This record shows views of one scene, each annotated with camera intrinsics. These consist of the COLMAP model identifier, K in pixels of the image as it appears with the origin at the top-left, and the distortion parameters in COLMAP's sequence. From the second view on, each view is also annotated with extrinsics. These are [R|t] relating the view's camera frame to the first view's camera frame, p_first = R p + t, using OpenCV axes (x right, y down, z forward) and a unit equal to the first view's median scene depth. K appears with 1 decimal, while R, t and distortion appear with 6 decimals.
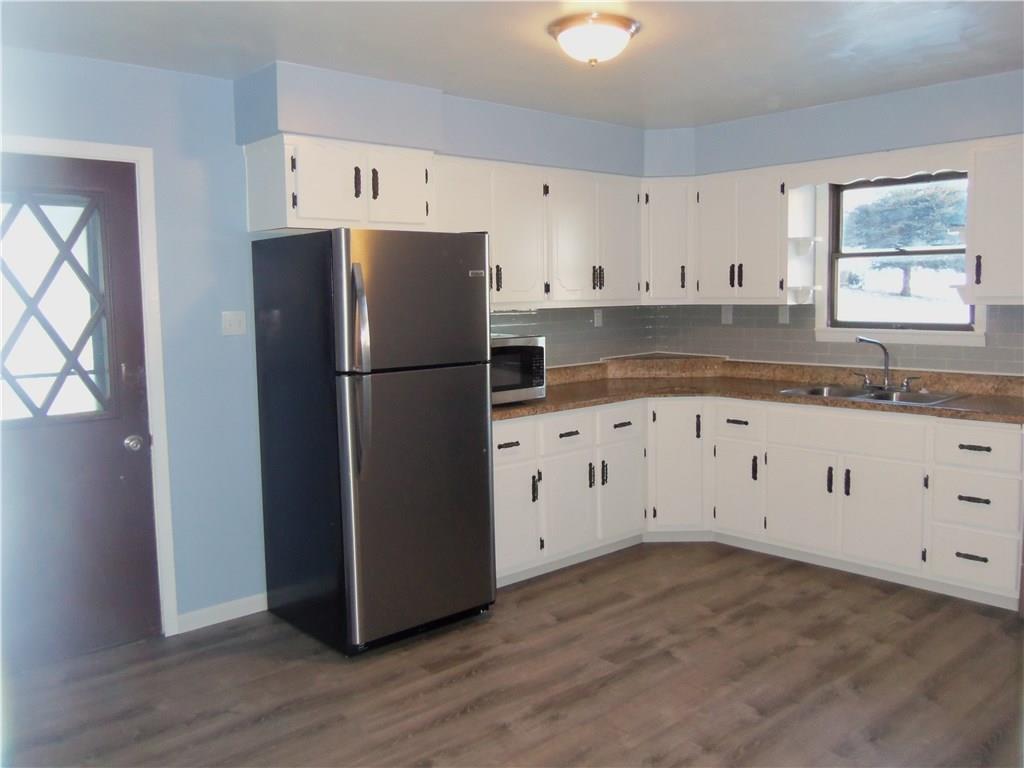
lens RADIAL K [[859.1, 0, 513.3], [0, 859.1, 376.9], [0, 0, 1]] dist [-0.061074, 0.101071]
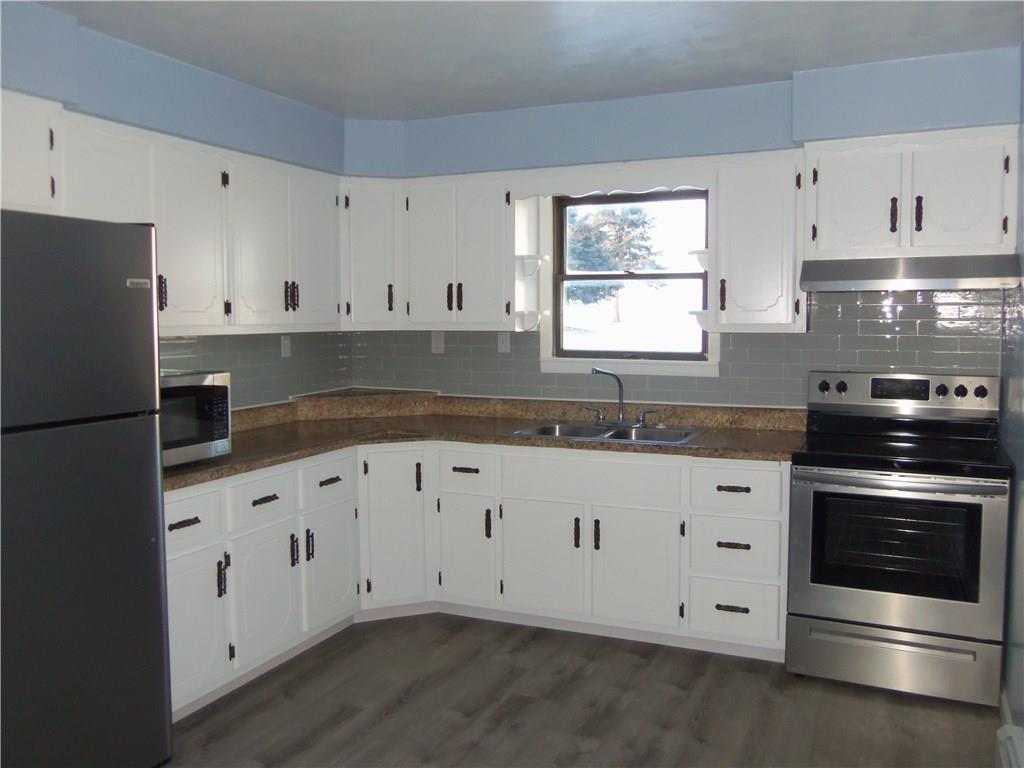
lens RADIAL K [[859.1, 0, 513.3], [0, 859.1, 376.9], [0, 0, 1]] dist [-0.061074, 0.101071]
pose [[0.916022, -0.014103, 0.400880, -0.033844], [0.026332, 0.999340, -0.025013, -0.016896], [-0.400263, 0.033468, 0.915789, 0.209416]]
